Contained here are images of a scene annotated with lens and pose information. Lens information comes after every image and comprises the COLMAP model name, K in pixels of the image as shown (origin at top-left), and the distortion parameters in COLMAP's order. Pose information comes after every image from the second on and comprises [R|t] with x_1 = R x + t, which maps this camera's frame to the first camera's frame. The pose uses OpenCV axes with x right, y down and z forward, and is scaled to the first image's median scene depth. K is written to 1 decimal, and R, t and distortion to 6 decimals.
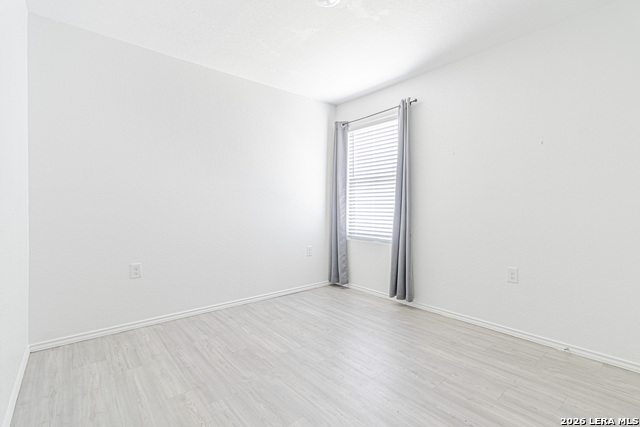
lens RADIAL K [[298.5, 0, 316.7], [0, 298.5, 206.0], [0, 0, 1]] dist [0.003605, -0.000082]
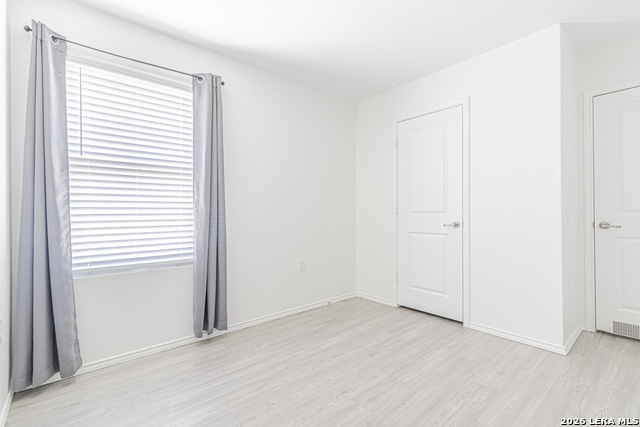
lens RADIAL K [[297.1, 0, 321.6], [0, 297.1, 210.3], [0, 0, 1]] dist [0.003630, 0.000297]
pose [[-0.035120, 0.005974, 0.999365, -0.525410], [-0.001168, 0.999981, -0.006018, 0.001920], [-0.999382, -0.001379, -0.035112, 0.791760]]
